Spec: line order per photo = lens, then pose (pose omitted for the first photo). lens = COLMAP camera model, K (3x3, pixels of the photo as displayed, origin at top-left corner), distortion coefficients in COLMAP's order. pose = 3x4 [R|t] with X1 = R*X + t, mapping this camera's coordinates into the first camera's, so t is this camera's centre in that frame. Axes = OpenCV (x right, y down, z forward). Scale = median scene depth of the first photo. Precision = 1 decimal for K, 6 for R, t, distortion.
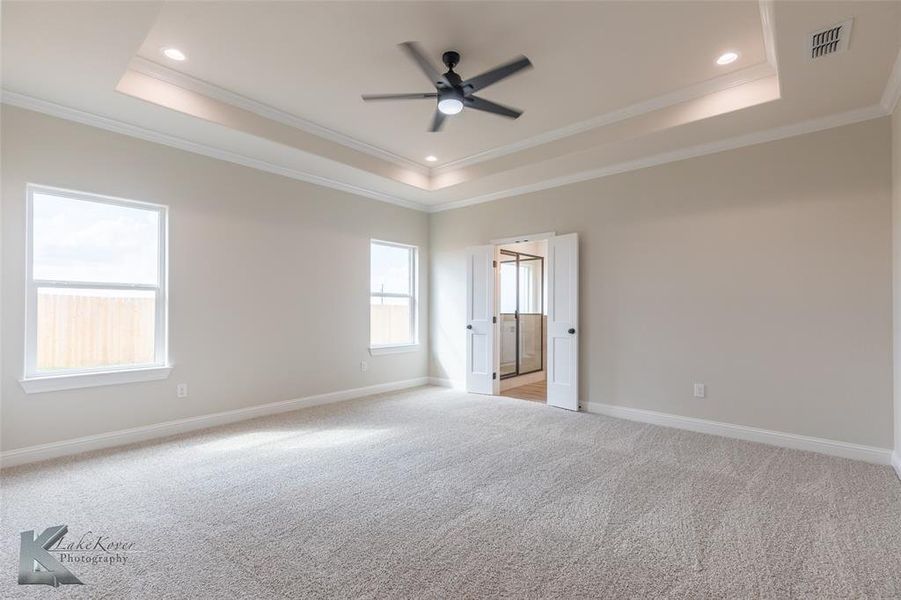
lens RADIAL K [[407.2, 0, 449.7], [0, 407.2, 303.5], [0, 0, 1]] dist [0.012183, -0.000225]
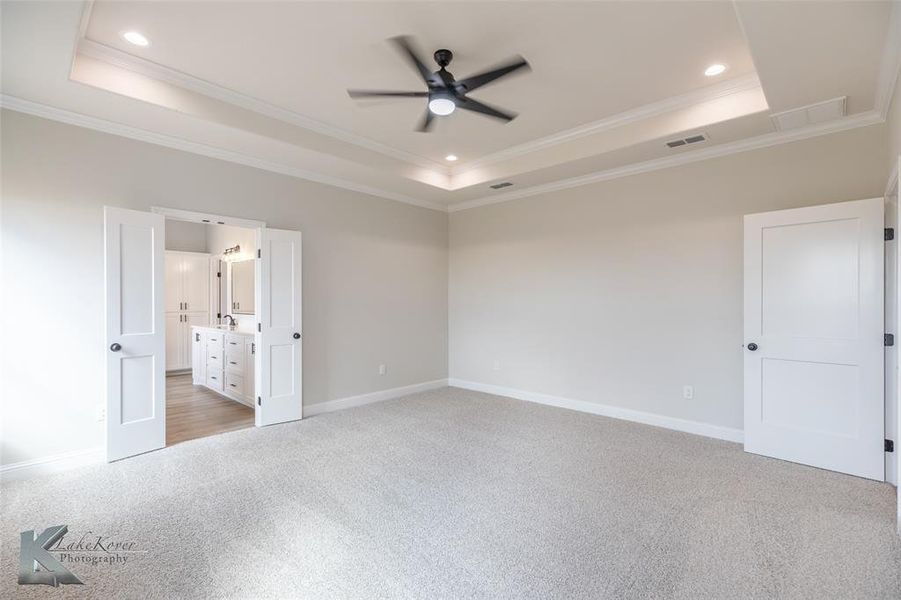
lens RADIAL K [[407.2, 0, 449.7], [0, 407.2, 303.5], [0, 0, 1]] dist [0.012183, -0.000225]
pose [[0.031243, -0.004795, 0.999500, -0.677360], [-0.011769, 0.999917, 0.005165, -0.017614], [-0.999443, -0.011924, 0.031184, 0.670141]]
